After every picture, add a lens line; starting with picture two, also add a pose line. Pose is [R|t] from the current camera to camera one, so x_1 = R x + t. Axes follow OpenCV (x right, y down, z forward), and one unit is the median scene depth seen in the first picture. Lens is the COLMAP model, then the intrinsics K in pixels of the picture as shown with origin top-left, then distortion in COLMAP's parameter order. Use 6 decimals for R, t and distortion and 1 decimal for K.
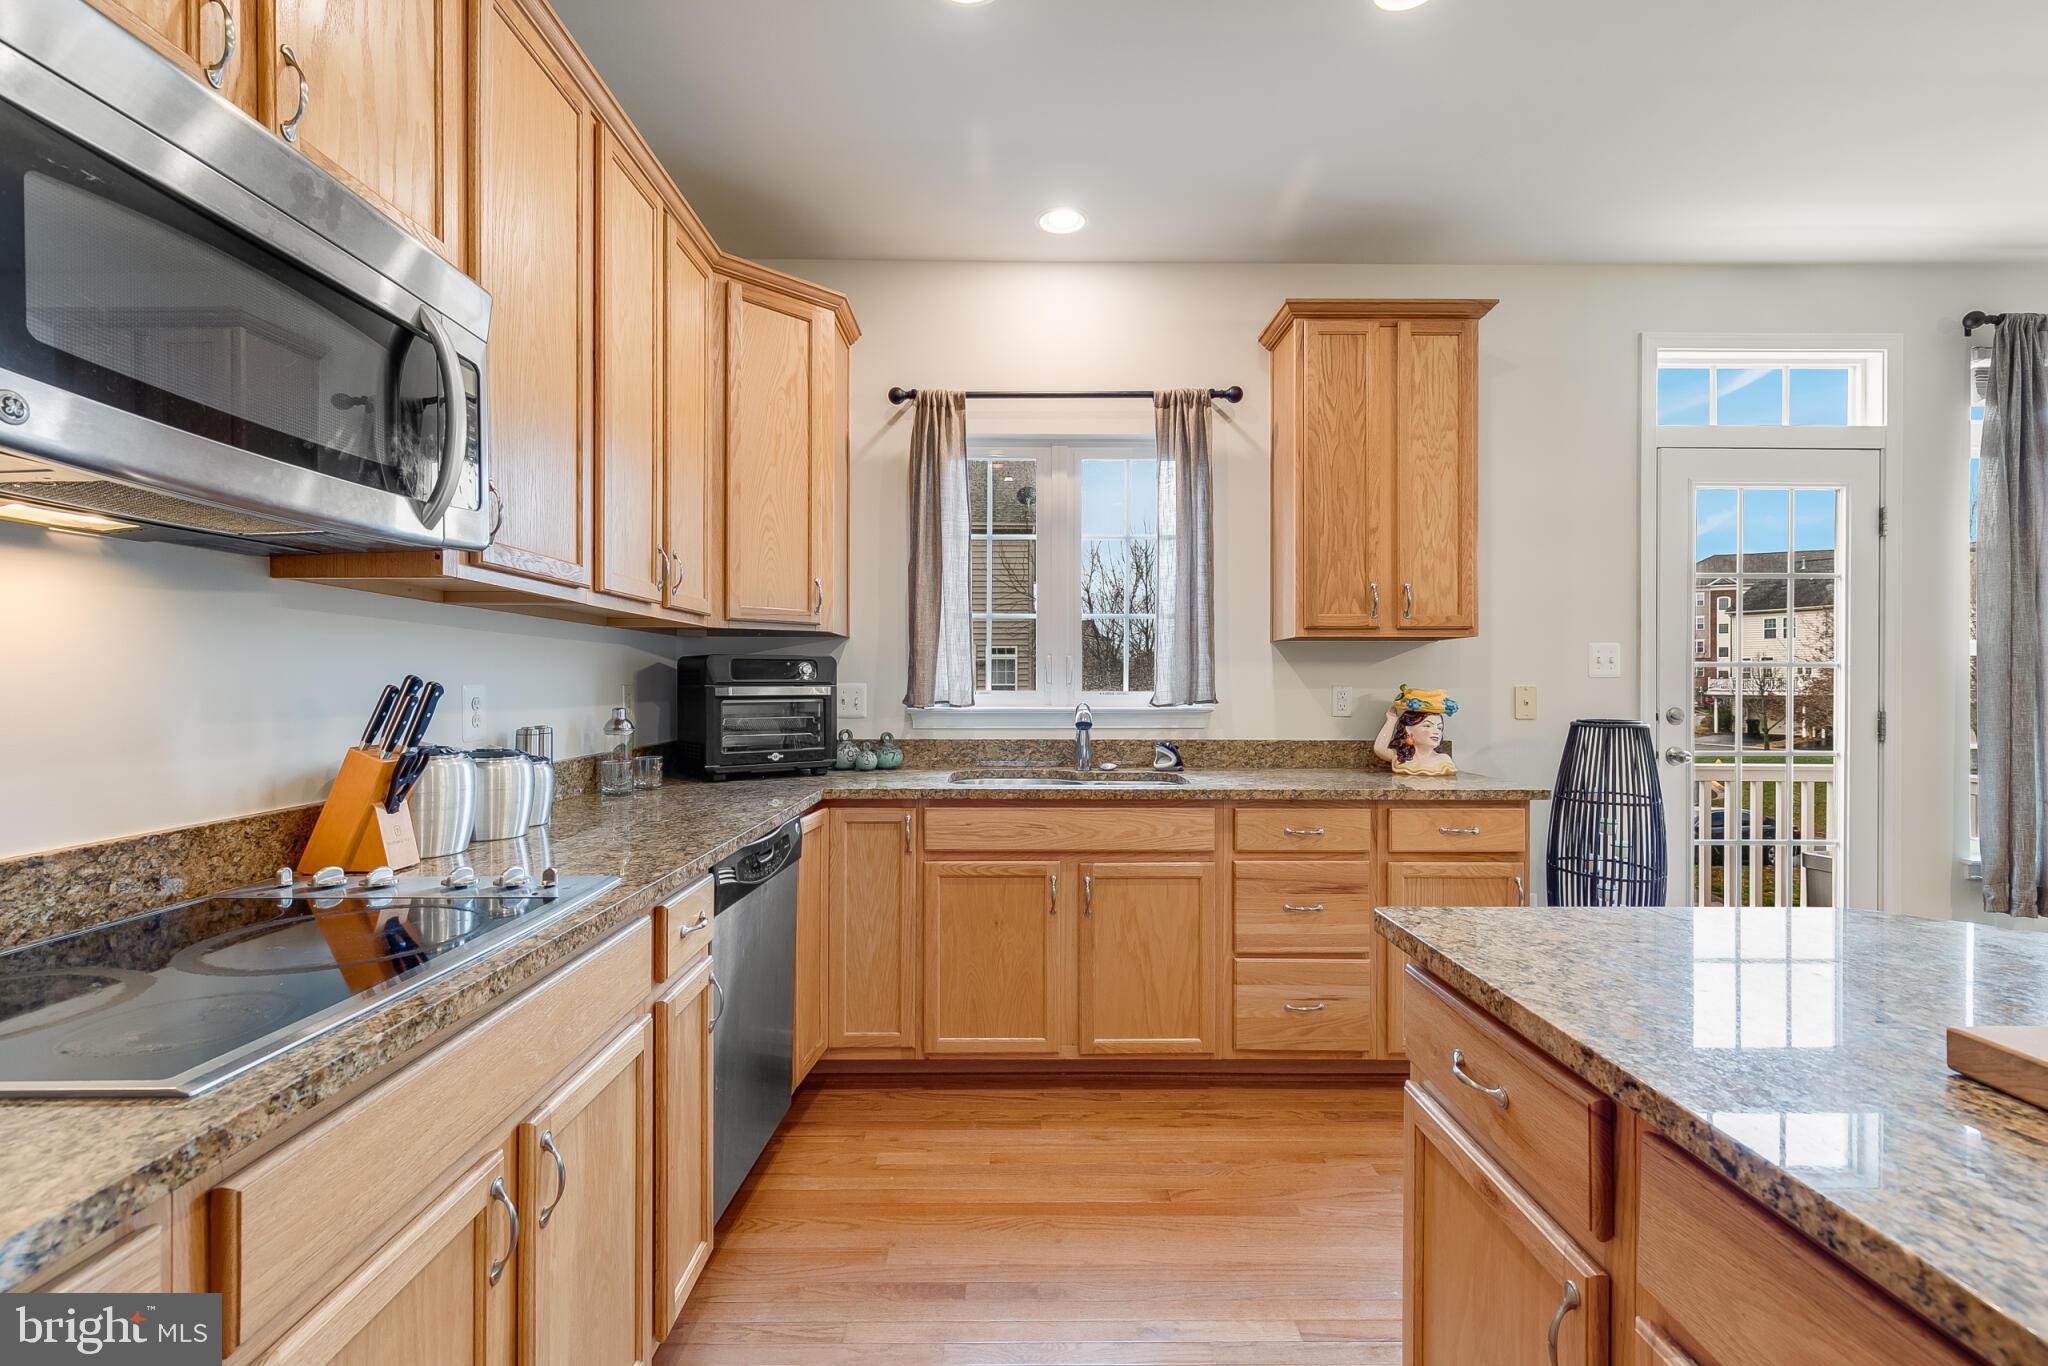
lens RADIAL K [[924.3, 0, 1023.6], [0, 924.3, 679.6], [0, 0, 1]] dist [0.007741, -0.001599]
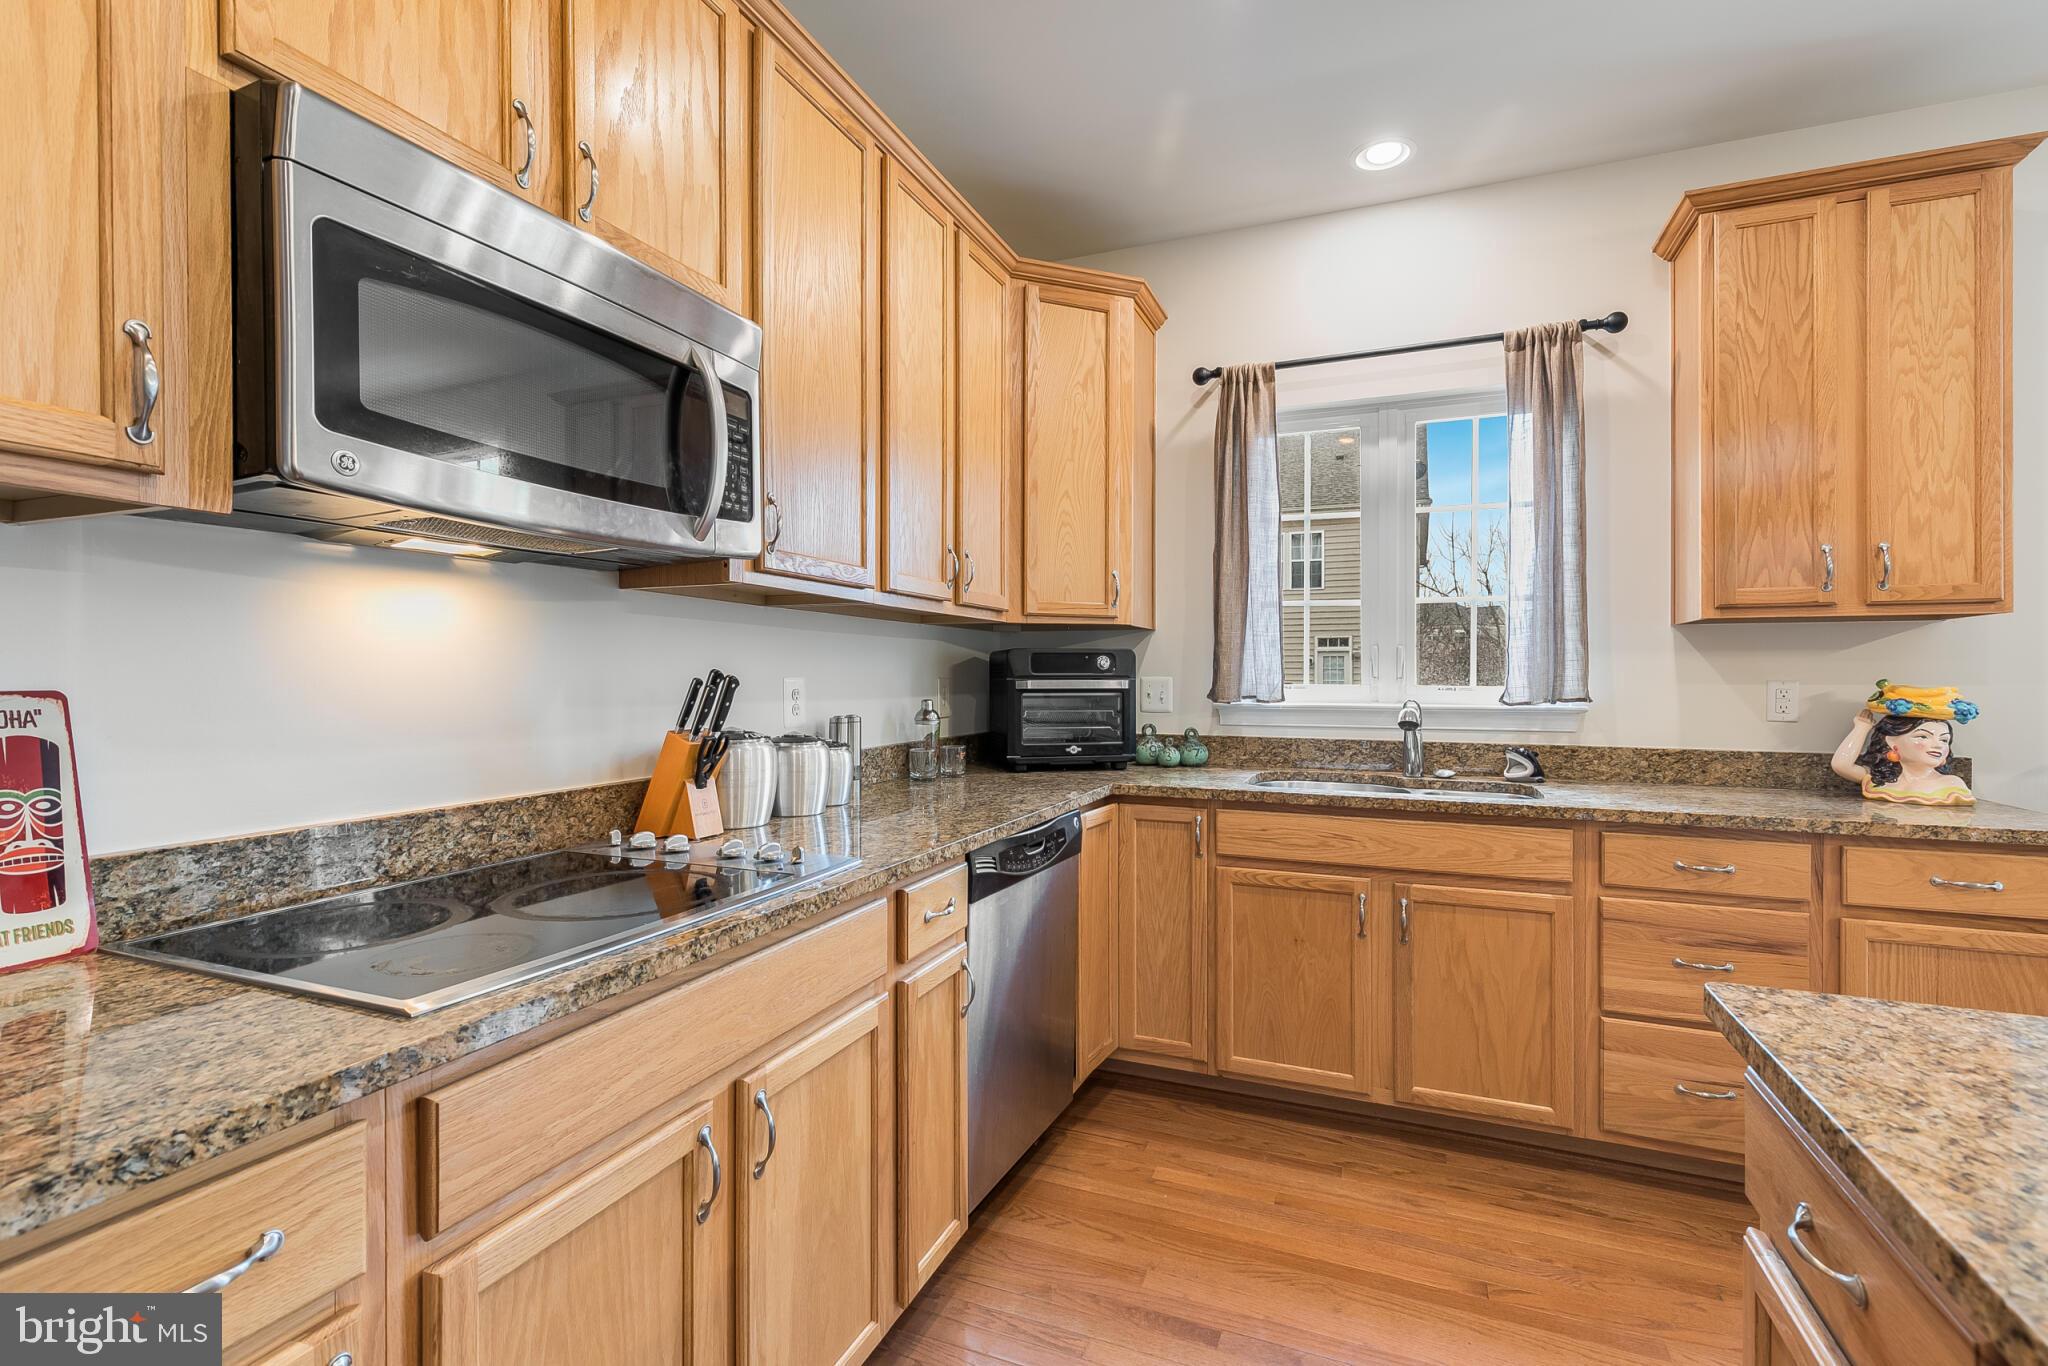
lens RADIAL K [[931.0, 0, 1021.9], [0, 931.0, 672.4], [0, 0, 1]] dist [0.007704, -0.001584]
pose [[0.921027, -0.000301, -0.389499, 0.079558], [0.000064, 1.000000, -0.000623, -0.000109], [0.389499, 0.000549, 0.921027, 0.047951]]
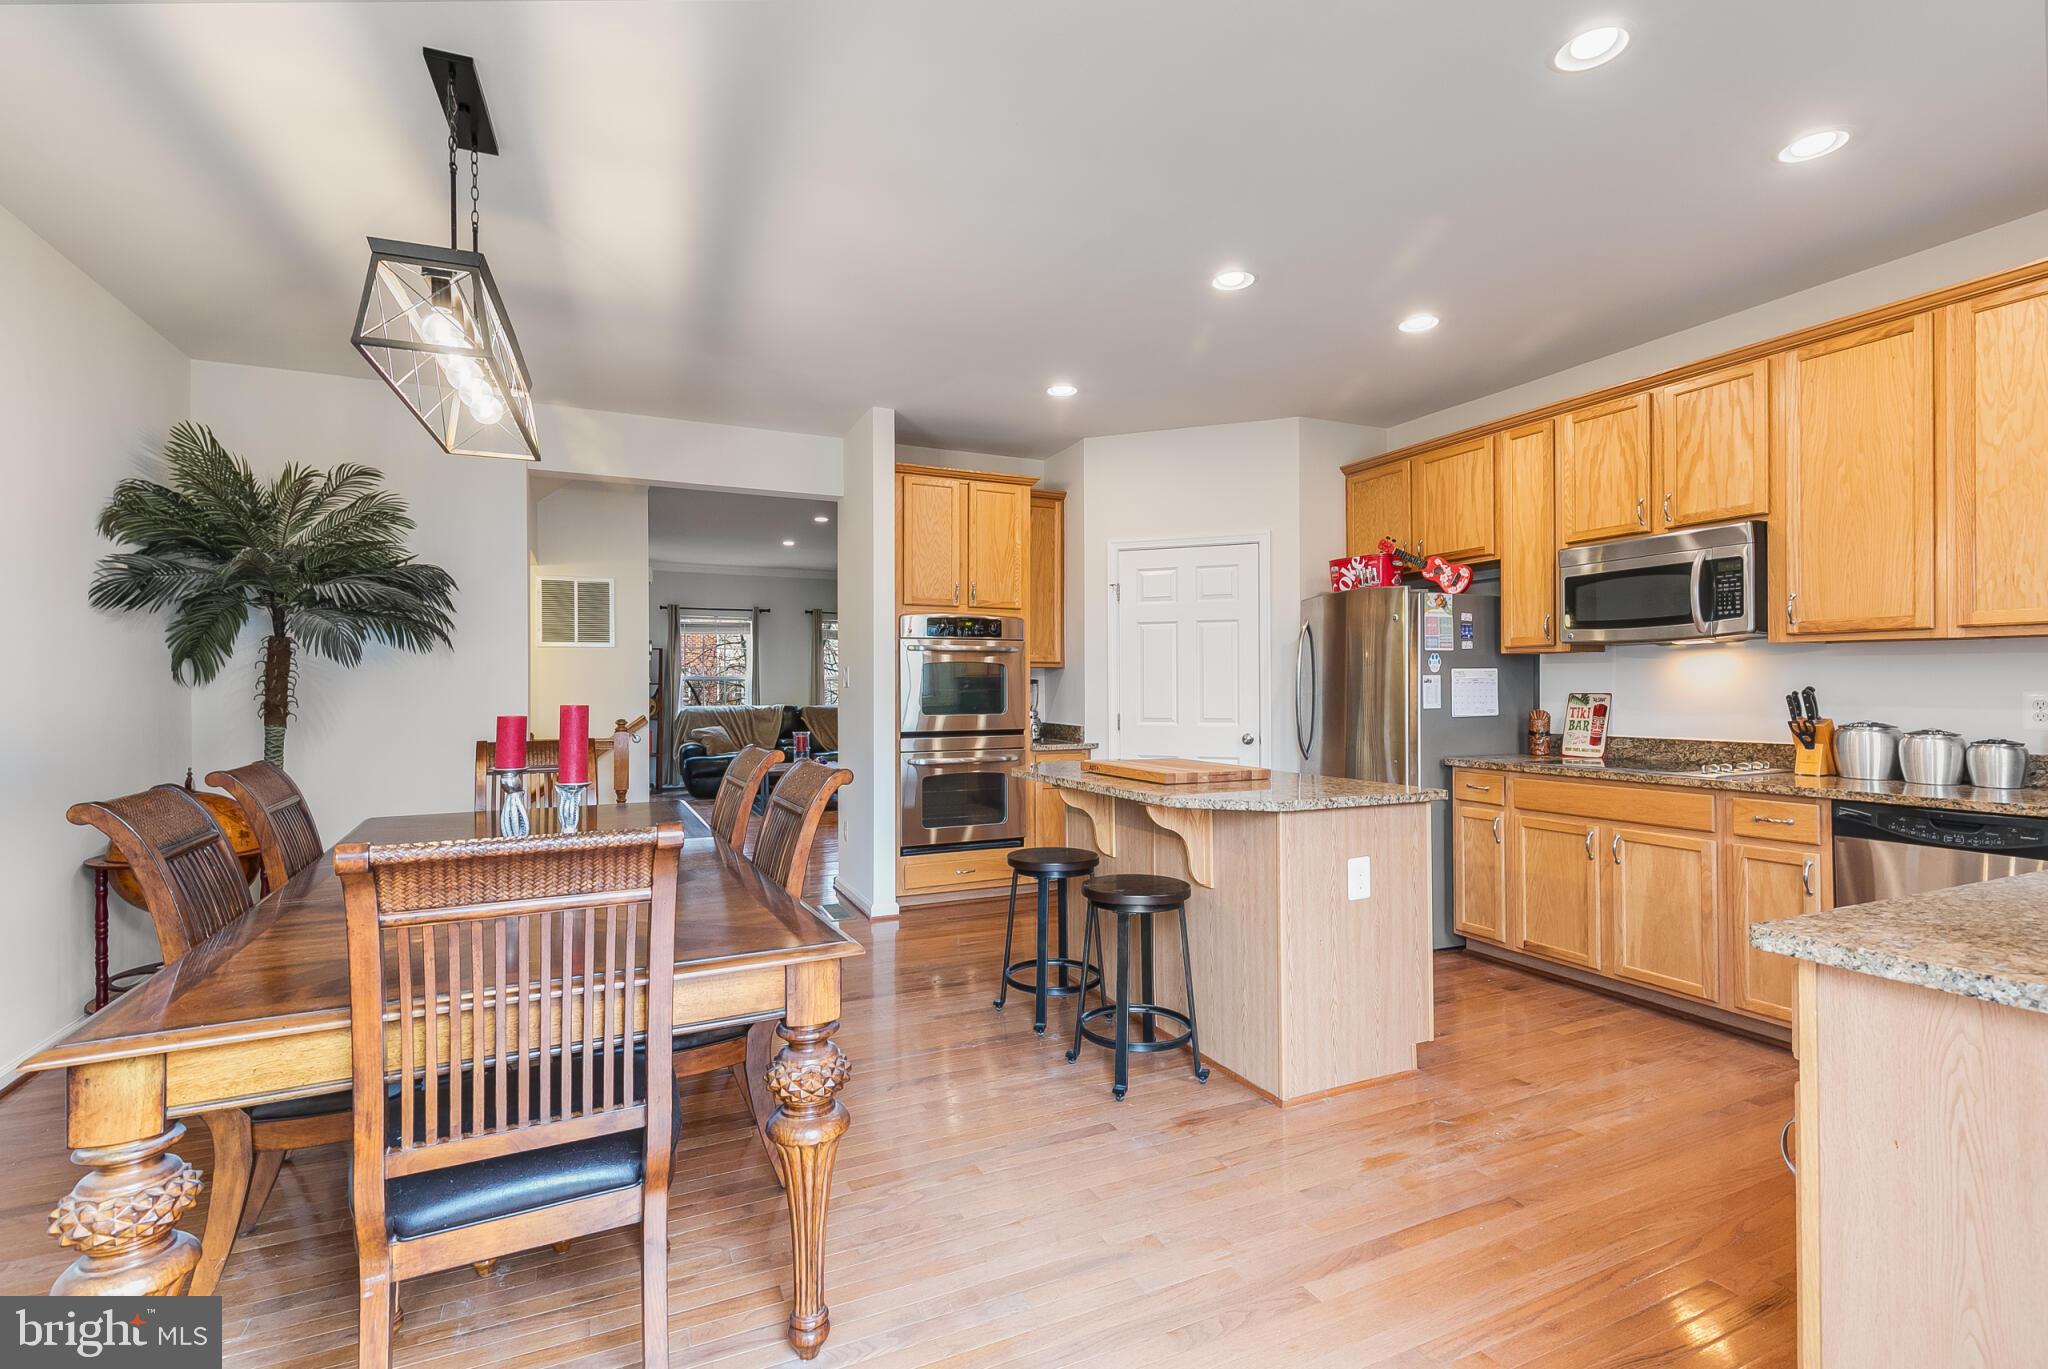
lens RADIAL K [[934.0, 0, 1016.7], [0, 934.0, 686.0], [0, 0, 1]] dist [0.008193, -0.000421]
pose [[-0.912696, 0.003549, -0.408624, 1.090271], [0.005234, 0.999982, -0.003007, -0.004769], [0.408606, -0.004883, -0.912698, 1.274403]]
